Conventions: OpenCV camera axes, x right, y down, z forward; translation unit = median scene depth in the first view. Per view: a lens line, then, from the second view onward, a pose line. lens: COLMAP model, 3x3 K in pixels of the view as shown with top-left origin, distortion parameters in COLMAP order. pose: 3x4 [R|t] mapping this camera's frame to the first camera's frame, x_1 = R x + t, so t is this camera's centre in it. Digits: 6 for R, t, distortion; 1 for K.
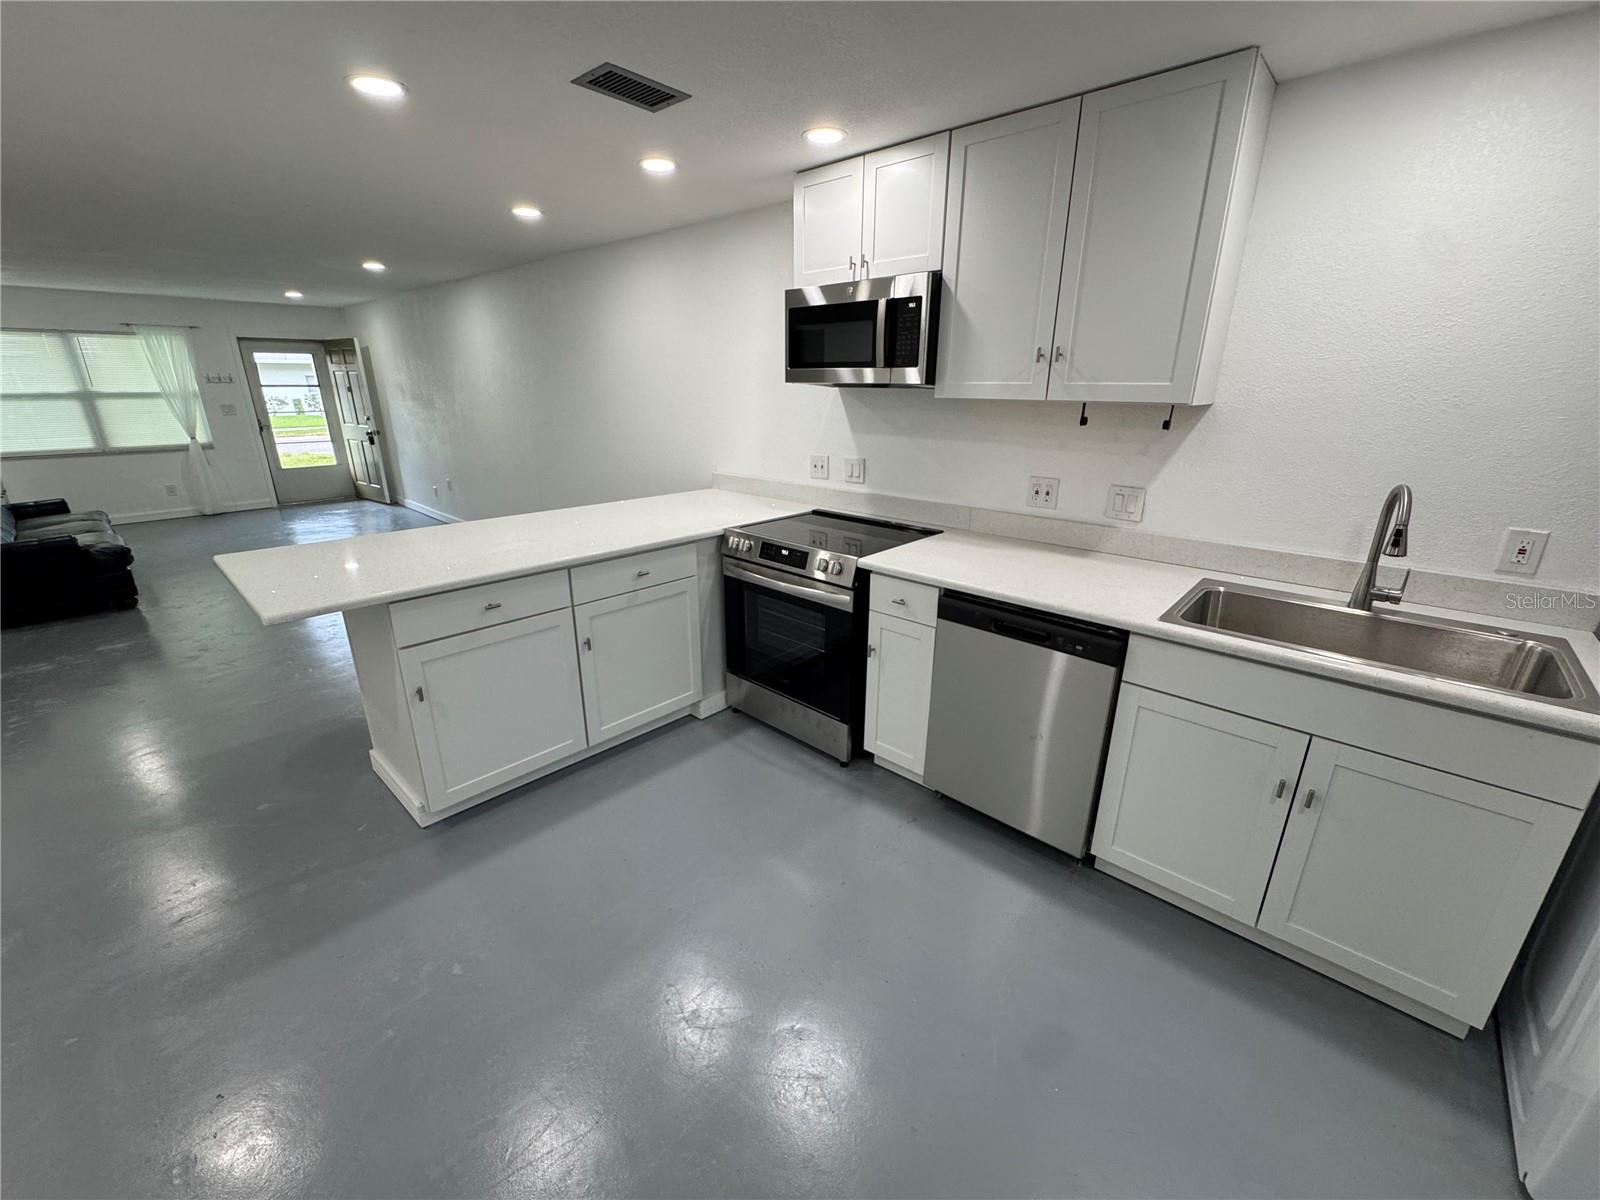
lens RADIAL K [[643.3, 0, 799.7], [0, 643.3, 598.6], [0, 0, 1]] dist [-0.004569, 0.000380]
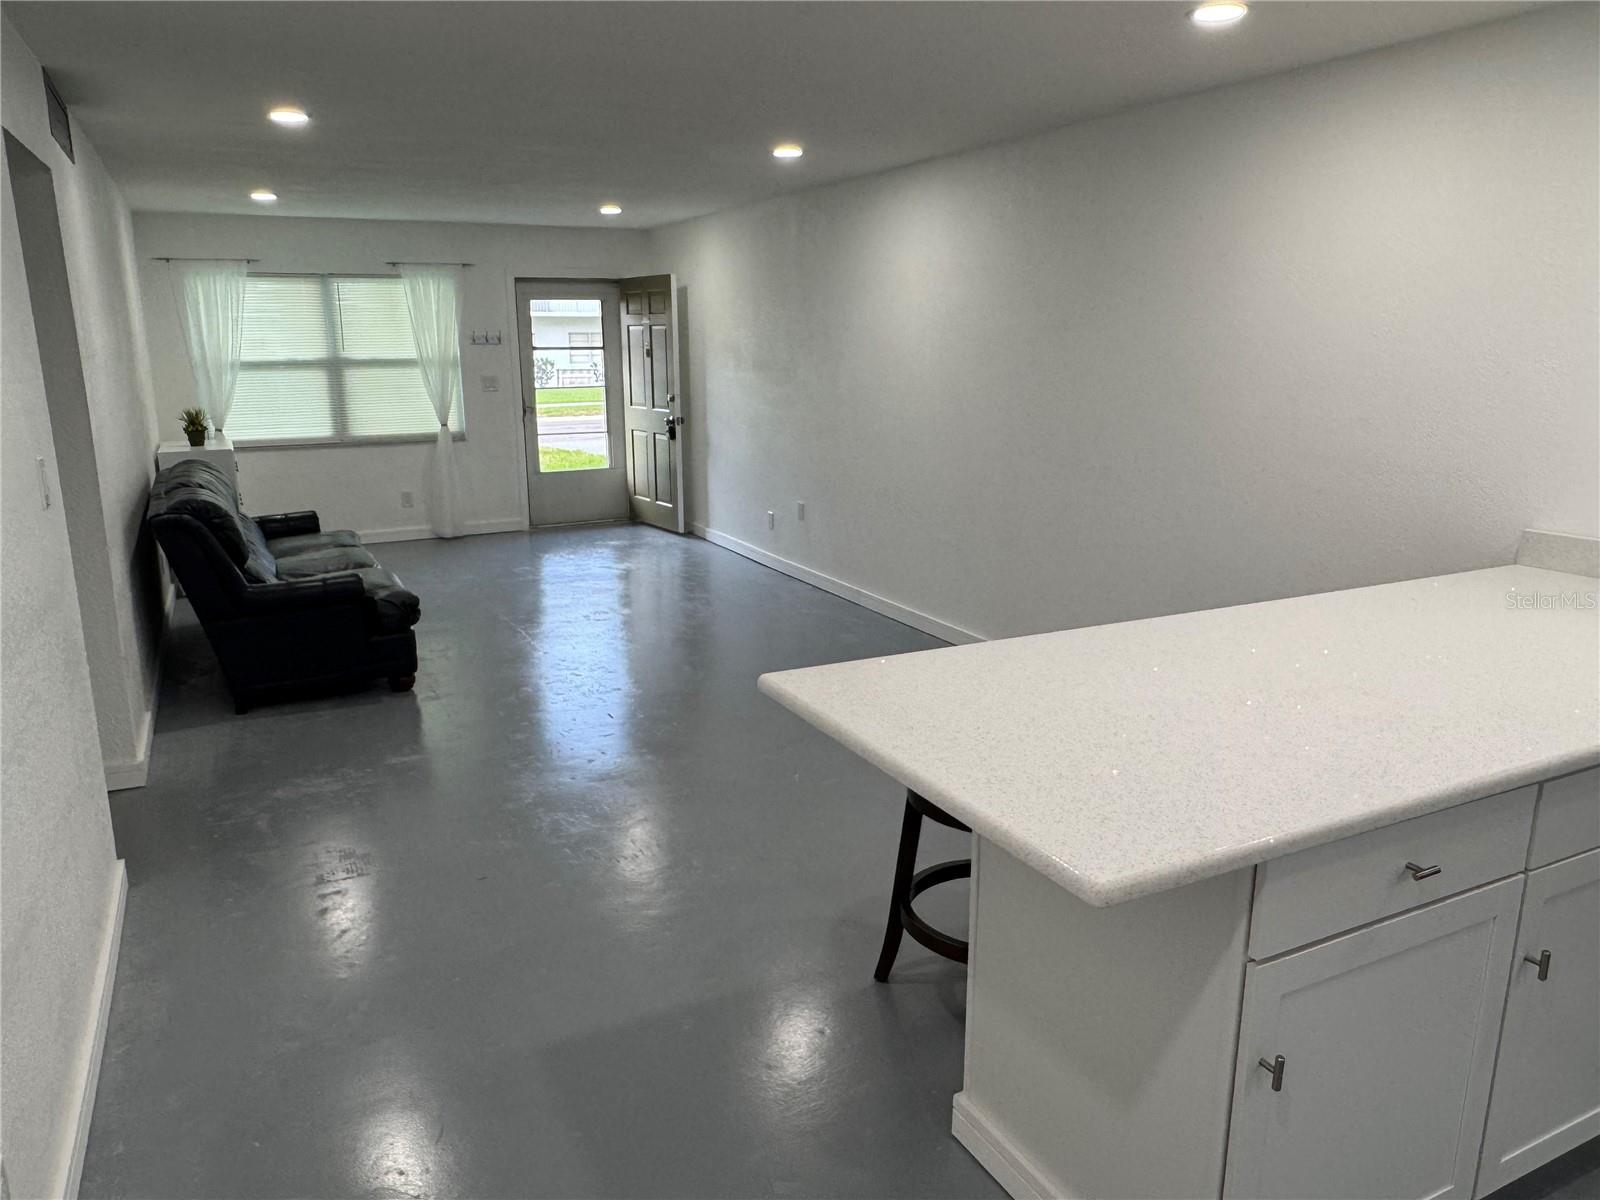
lens RADIAL K [[1108.4, 0, 795.3], [0, 1108.4, 603.0], [0, 0, 1]] dist [-0.002016, -0.001063]
pose [[0.935216, 0.071631, -0.346757, -0.468746], [-0.102000, 0.992311, -0.070110, -0.052006], [0.339069, 0.100938, 0.935331, 0.135320]]
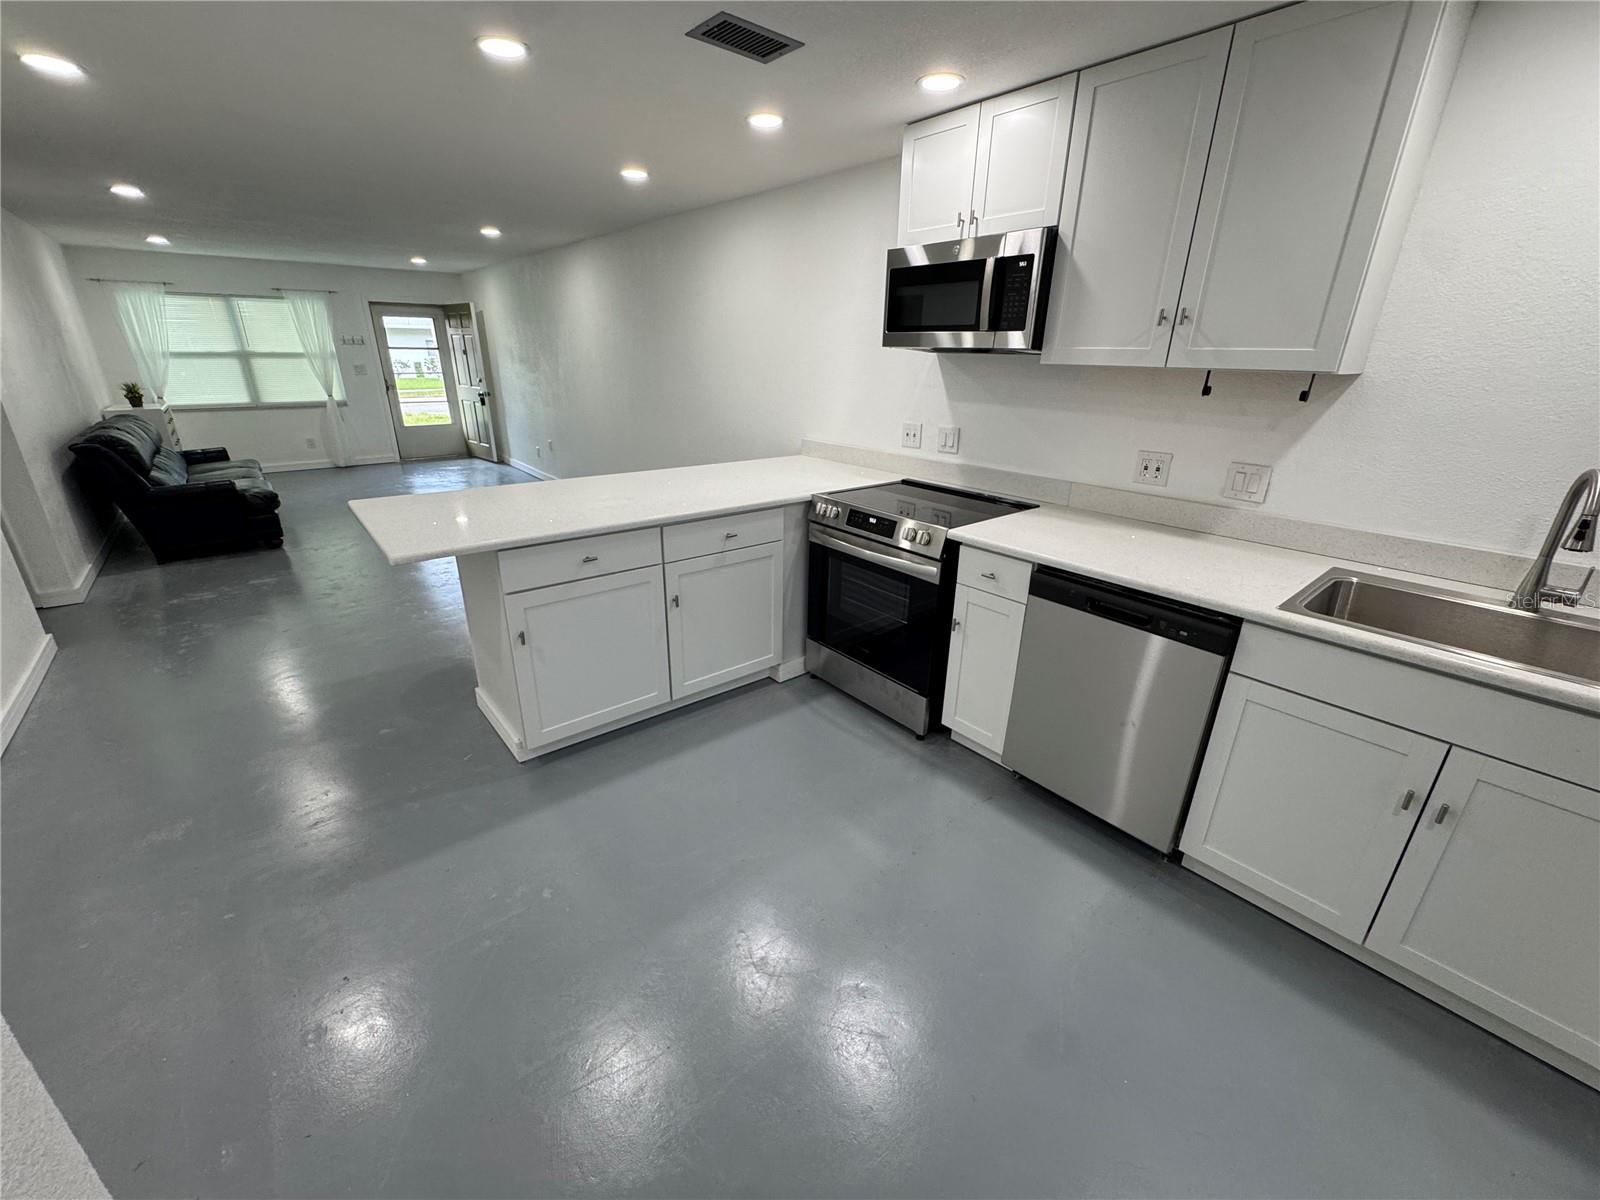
lens RADIAL K [[643.3, 0, 799.7], [0, 643.3, 598.6], [0, 0, 1]] dist [-0.004569, 0.000380]
pose [[0.991130, 0.057106, -0.120002, -0.007756], [-0.051982, 0.997615, 0.045409, 0.008070], [0.122309, -0.038768, 0.991735, 0.001408]]
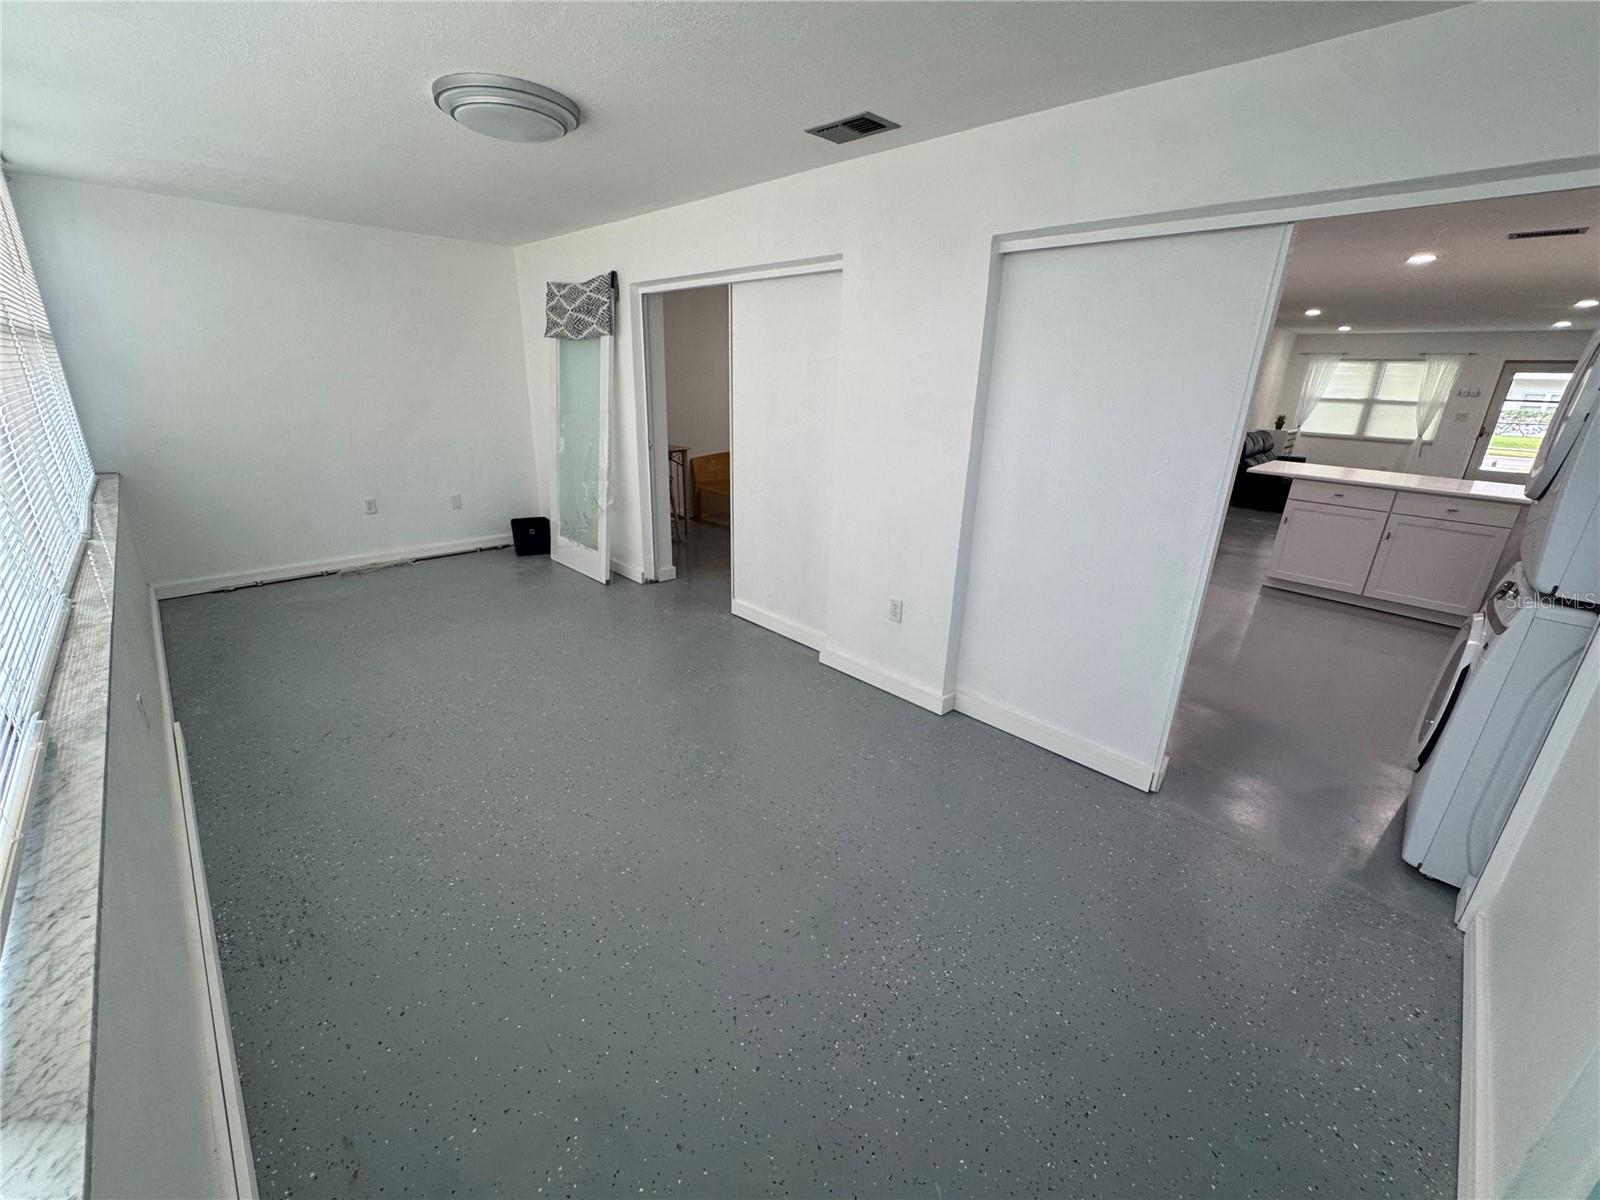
lens RADIAL K [[643.3, 0, 799.7], [0, 643.3, 598.6], [0, 0, 1]] dist [-0.004569, 0.000380]
pose [[-0.047487, 0.322502, -0.945377, 1.296256], [-0.345716, 0.882643, 0.318467, 0.192798], [0.937137, 0.341955, 0.069580, -0.526029]]
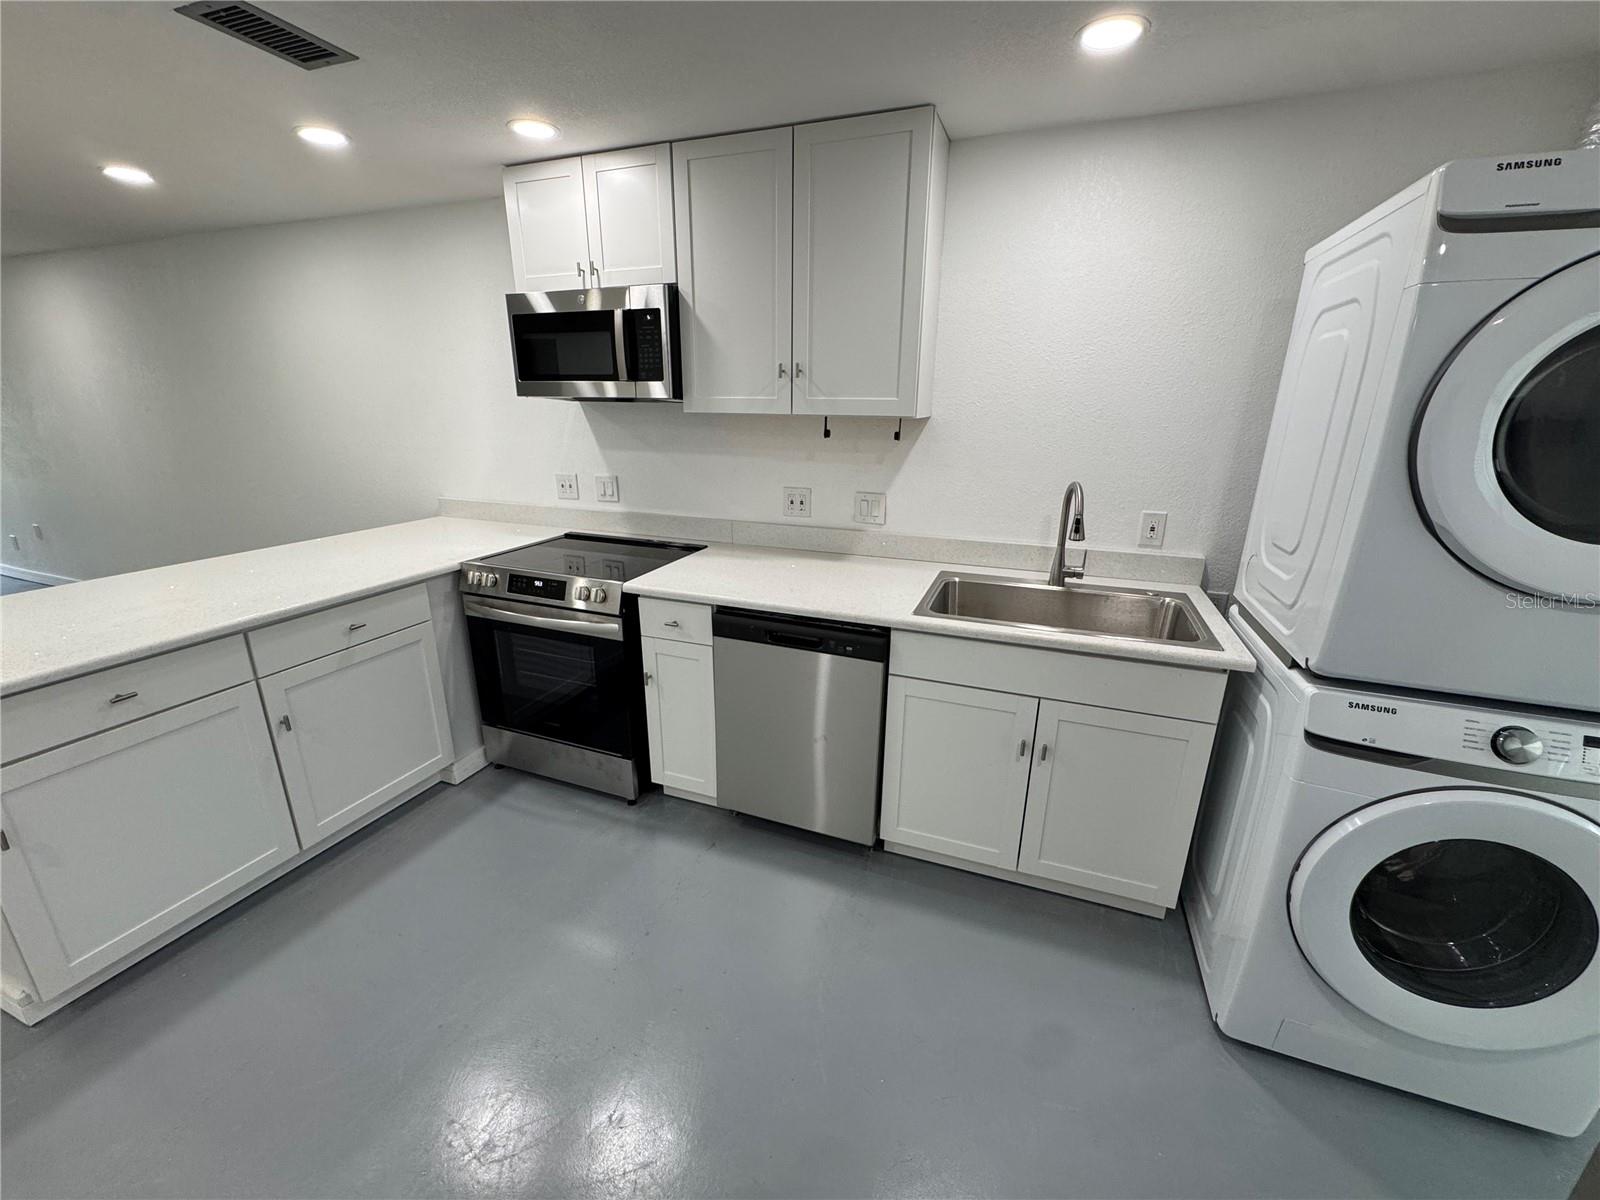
lens RADIAL K [[643.3, 0, 799.7], [0, 643.3, 598.6], [0, 0, 1]] dist [-0.004569, 0.000380]
pose [[0.929917, -0.106817, 0.351915, -0.001442], [0.112934, 0.993597, 0.003164, -0.011430], [-0.350000, 0.036801, 0.936027, 0.026454]]
